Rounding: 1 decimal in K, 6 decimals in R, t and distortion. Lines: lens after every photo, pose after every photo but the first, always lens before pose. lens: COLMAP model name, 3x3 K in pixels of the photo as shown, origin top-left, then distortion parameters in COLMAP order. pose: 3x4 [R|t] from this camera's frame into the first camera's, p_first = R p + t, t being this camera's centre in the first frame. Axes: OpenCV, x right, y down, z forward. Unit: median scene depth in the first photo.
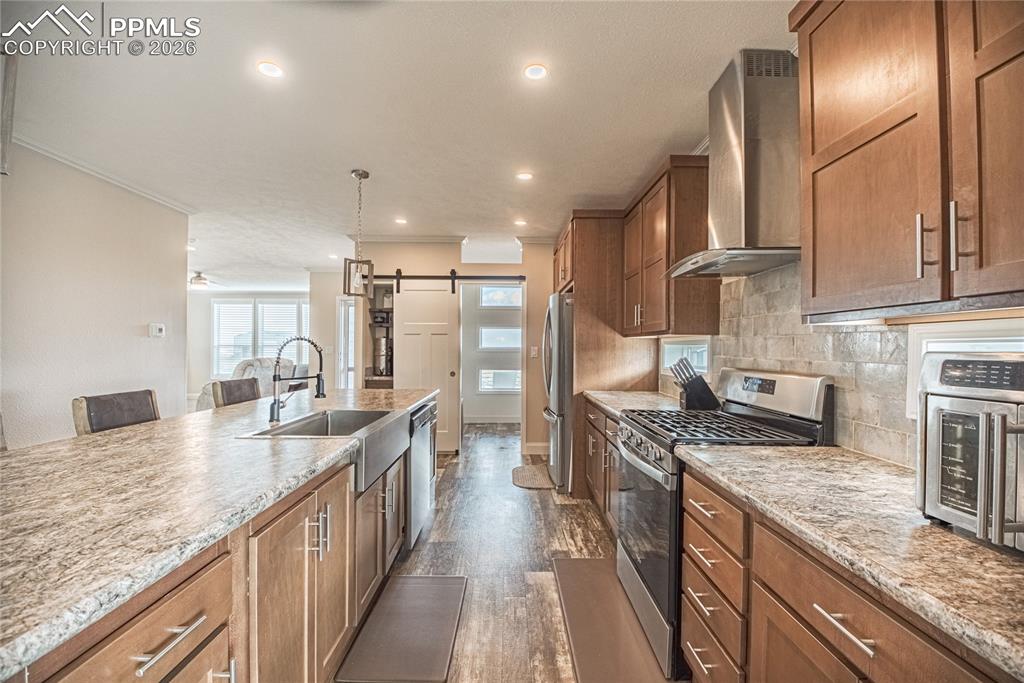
lens RADIAL K [[433.3, 0, 512.0], [0, 433.3, 341.5], [0, 0, 1]] dist [0.000311, 0.000009]
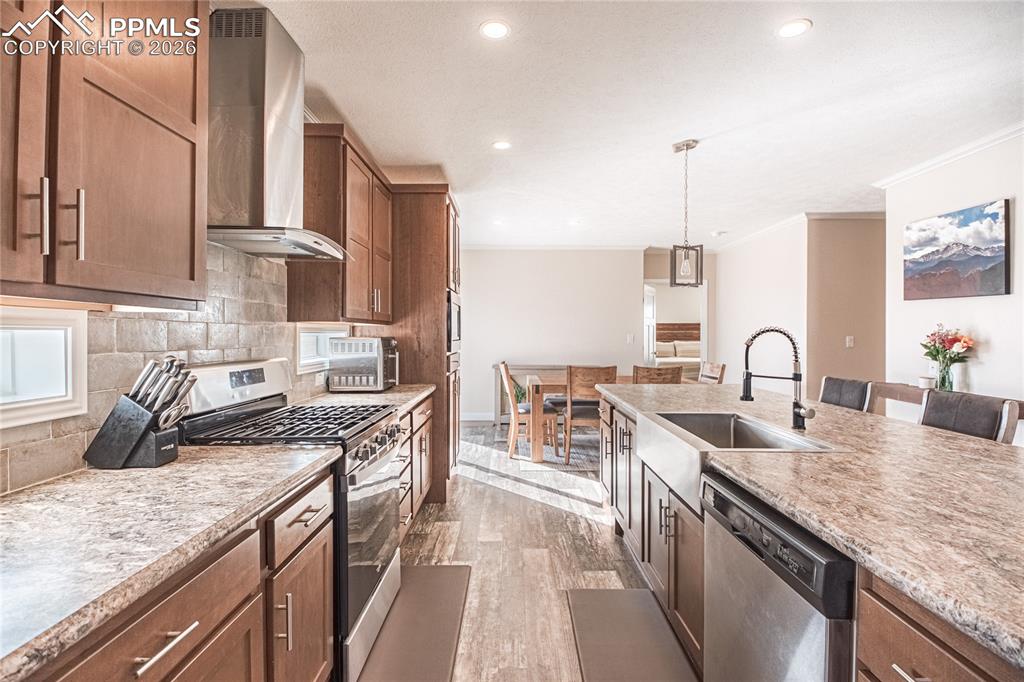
lens RADIAL K [[479.9, 0, 512.0], [0, 479.9, 341.0], [0, 0, 1]] dist [0.000355, 0.000028]
pose [[-0.999974, -0.006081, 0.003794, 0.003843], [-0.006091, 0.999977, -0.002814, 0.009377], [-0.003777, -0.002837, -0.999989, 0.799440]]
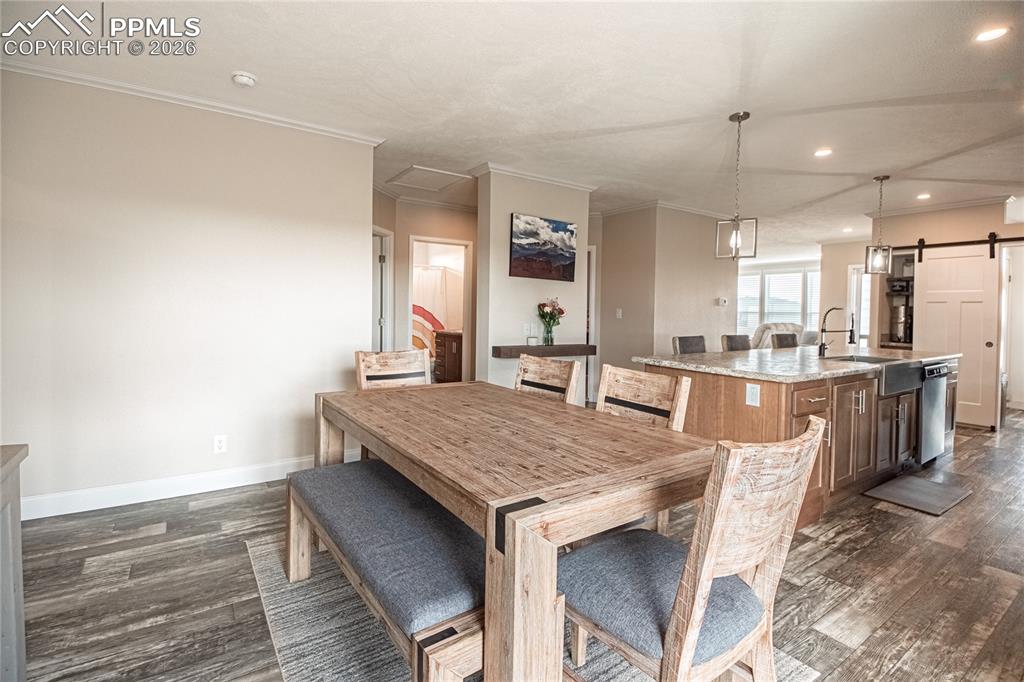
lens RADIAL K [[476.1, 0, 511.1], [0, 476.1, 318.2], [0, 0, 1]] dist [-0.000432, -0.013702]
pose [[0.554288, 0.020444, -0.832074, 0.134539], [-0.003598, 0.999748, 0.022167, -0.000713], [0.832317, -0.009293, 0.554222, -0.431438]]
